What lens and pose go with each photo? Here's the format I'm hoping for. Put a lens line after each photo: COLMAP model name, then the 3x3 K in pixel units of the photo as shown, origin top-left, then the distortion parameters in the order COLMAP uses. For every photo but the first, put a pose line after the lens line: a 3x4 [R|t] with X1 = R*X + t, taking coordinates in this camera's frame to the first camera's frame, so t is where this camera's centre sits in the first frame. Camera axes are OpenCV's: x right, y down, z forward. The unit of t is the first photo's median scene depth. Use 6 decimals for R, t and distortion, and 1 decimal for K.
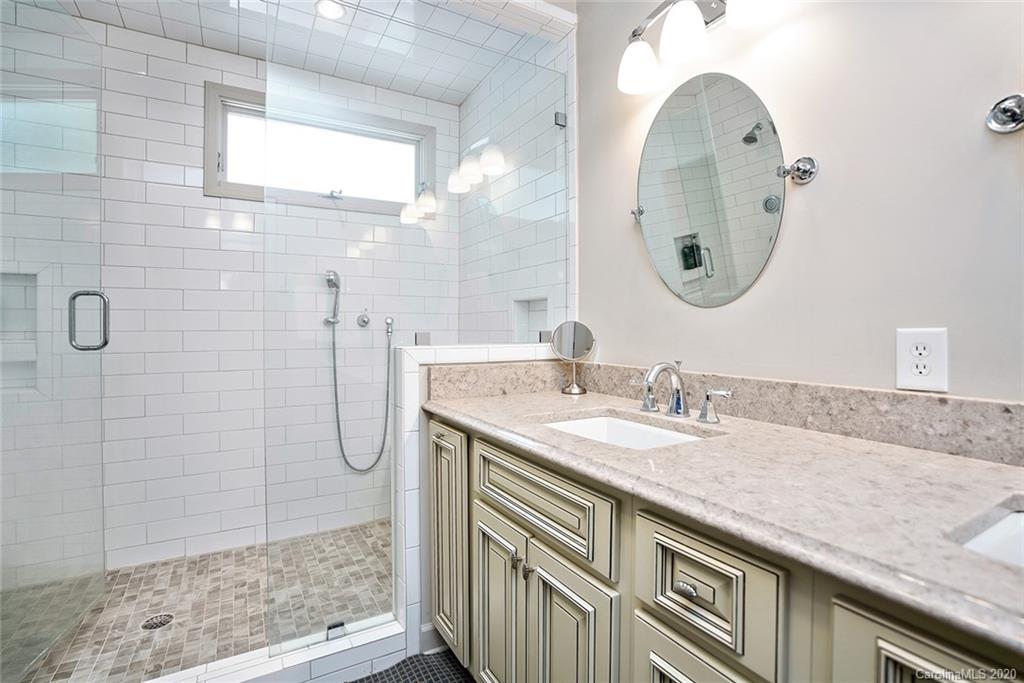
lens RADIAL K [[474.1, 0, 509.7], [0, 474.1, 338.2], [0, 0, 1]] dist [-0.029289, 0.005098]
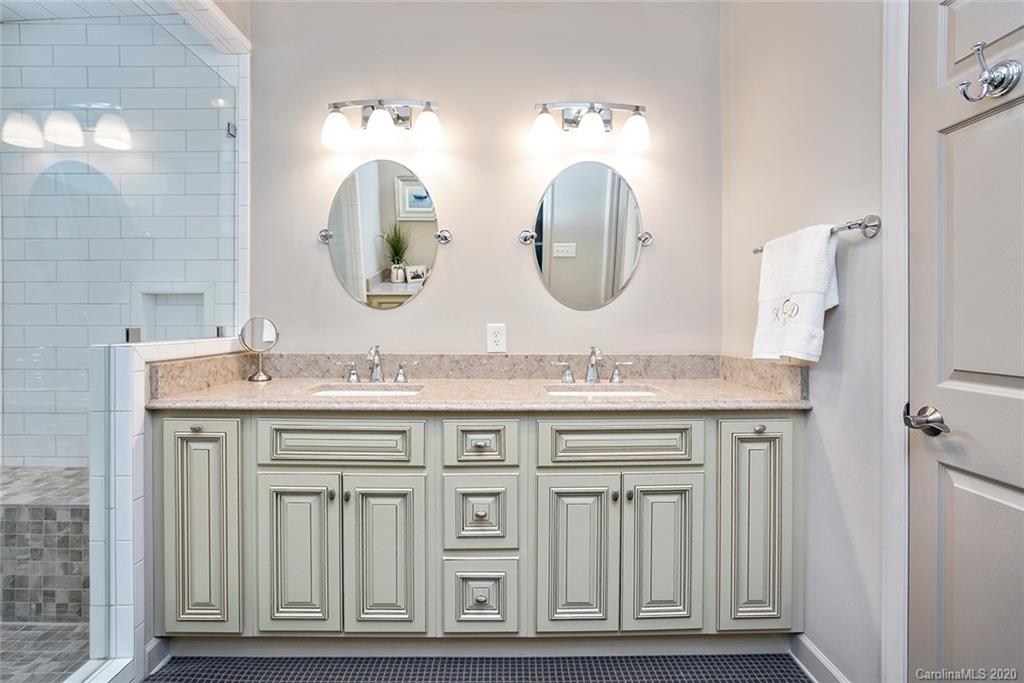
lens RADIAL K [[474.1, 0, 510.5], [0, 474.1, 331.1], [0, 0, 1]] dist [-0.029289, 0.005098]
pose [[0.481046, -0.013977, 0.876584, -0.624308], [0.014944, 0.999858, 0.007742, -0.002773], [-0.876568, 0.009376, 0.481187, -0.080378]]
